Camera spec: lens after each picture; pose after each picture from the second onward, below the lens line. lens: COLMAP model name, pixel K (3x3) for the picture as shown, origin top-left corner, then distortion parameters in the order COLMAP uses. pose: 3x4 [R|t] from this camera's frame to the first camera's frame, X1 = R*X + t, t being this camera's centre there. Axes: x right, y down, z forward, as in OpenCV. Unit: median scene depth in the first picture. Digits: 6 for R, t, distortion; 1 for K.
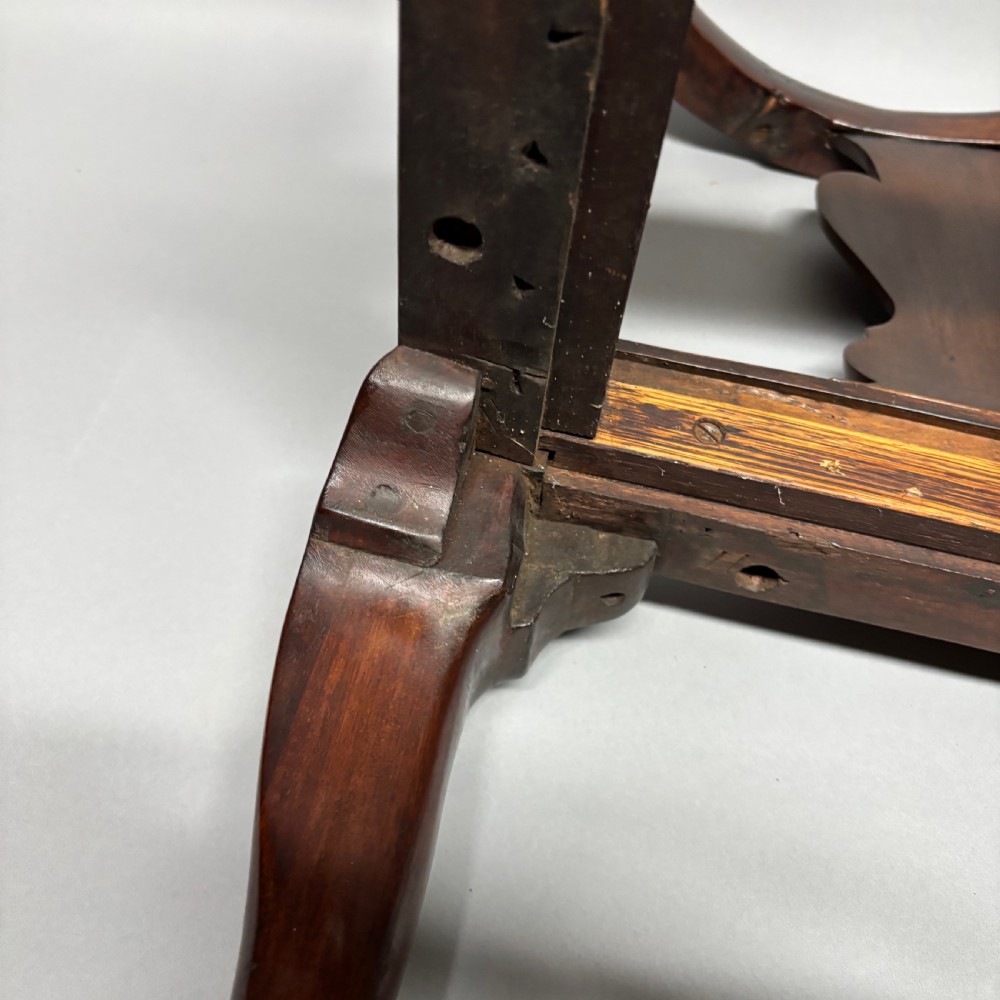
lens RADIAL K [[1027.6, 0, 513.6], [0, 1027.6, 520.2], [0, 0, 1]] dist [0.044459, -0.078797]
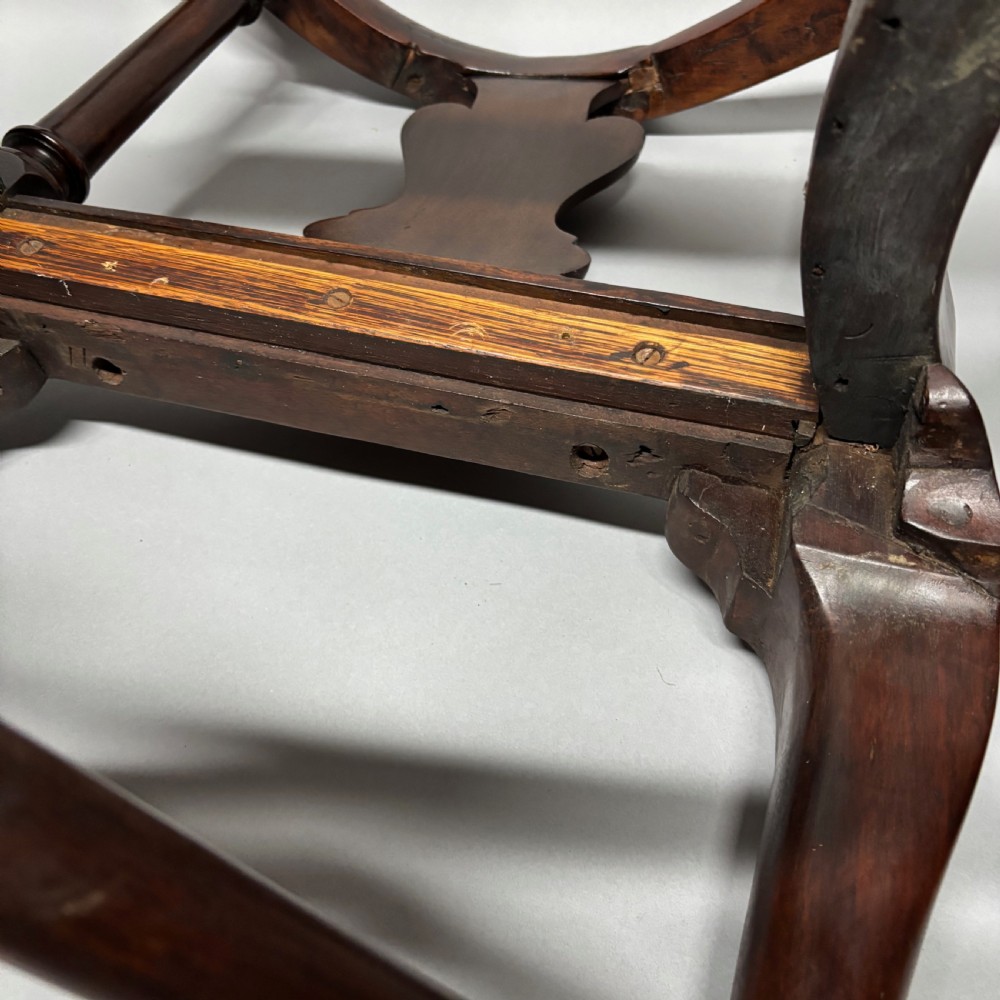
lens RADIAL K [[1027.6, 0, 513.6], [0, 1027.6, 520.2], [0, 0, 1]] dist [0.044459, -0.078797]
pose [[0.988838, -0.012325, -0.148486, 0.943184], [0.003847, 0.998353, -0.057247, 0.321724], [0.148947, 0.056037, 0.987256, -0.160573]]
